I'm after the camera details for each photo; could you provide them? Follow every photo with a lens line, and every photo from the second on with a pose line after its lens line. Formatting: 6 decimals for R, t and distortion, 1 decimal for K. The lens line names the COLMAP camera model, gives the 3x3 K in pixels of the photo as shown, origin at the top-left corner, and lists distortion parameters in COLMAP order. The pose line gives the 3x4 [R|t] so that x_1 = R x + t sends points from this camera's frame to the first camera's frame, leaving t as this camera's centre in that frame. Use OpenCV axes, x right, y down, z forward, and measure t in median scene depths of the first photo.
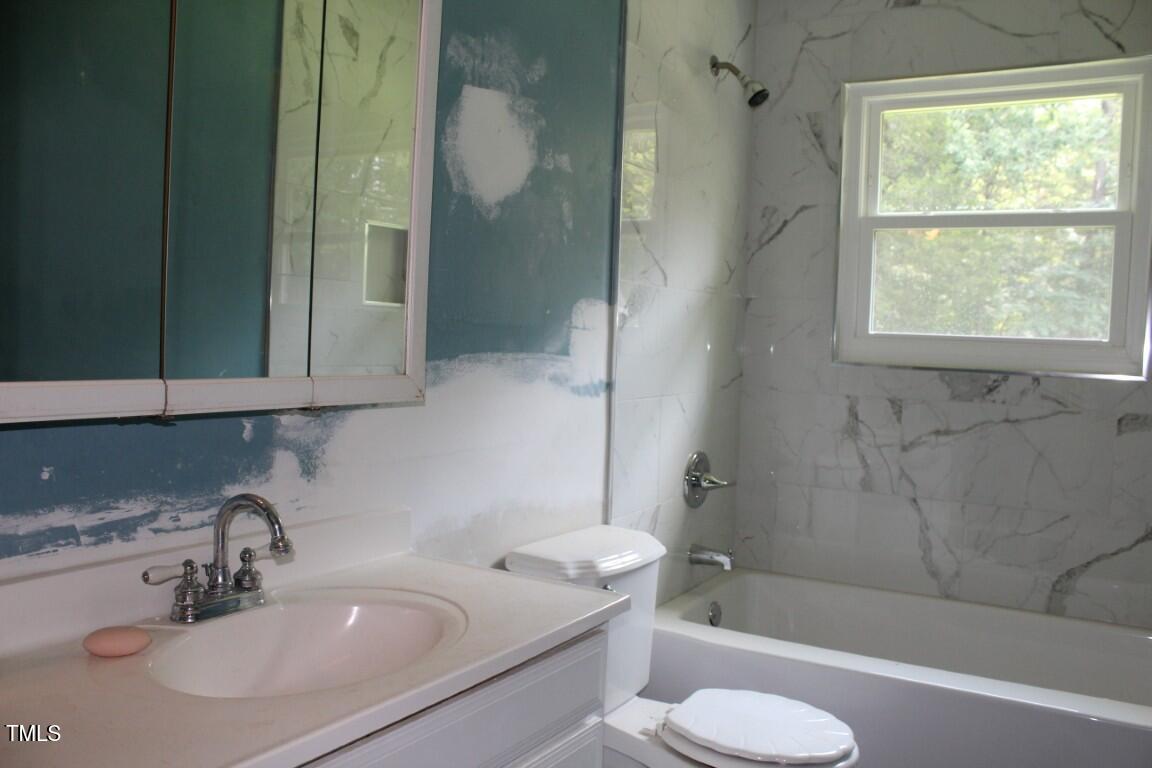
lens RADIAL K [[952.2, 0, 579.5], [0, 952.2, 397.9], [0, 0, 1]] dist [-0.172109, 0.160154]
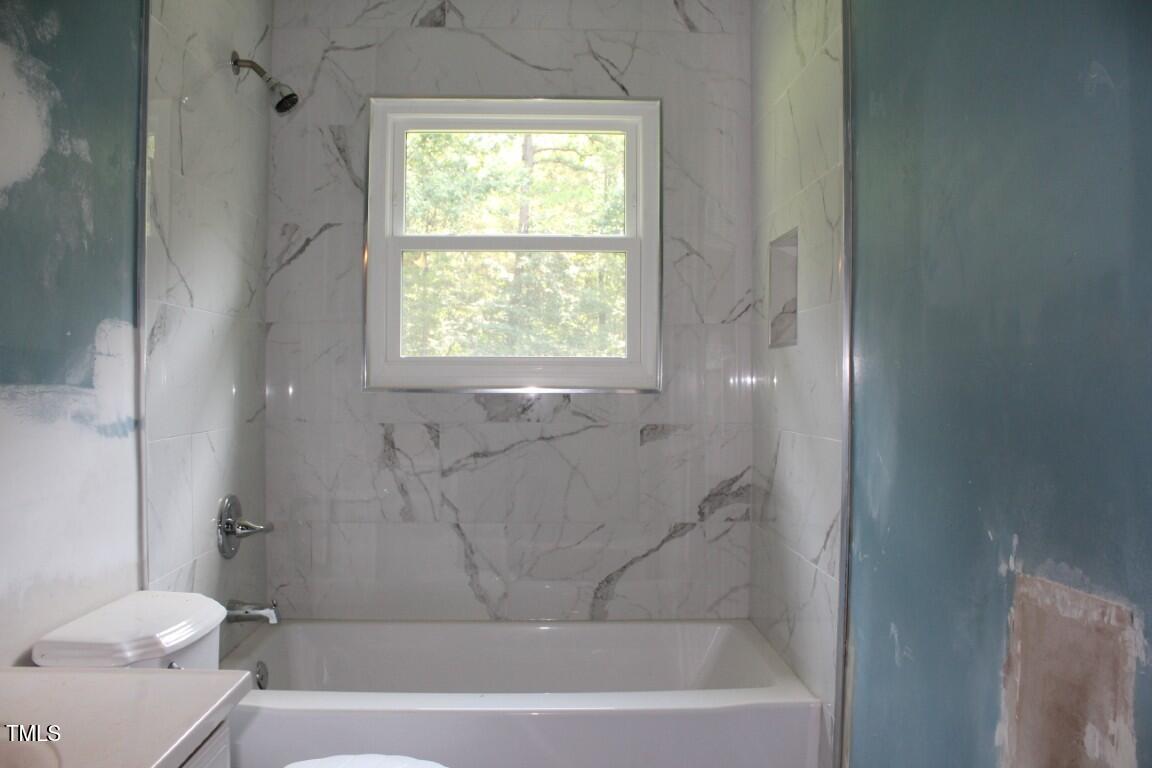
lens RADIAL K [[952.2, 0, 579.5], [0, 952.2, 397.9], [0, 0, 1]] dist [-0.172109, 0.160154]
pose [[0.838219, -0.039063, 0.543933, -0.072100], [0.059952, 0.997986, -0.020716, 0.004217], [-0.542028, 0.049974, 0.838873, 0.092940]]
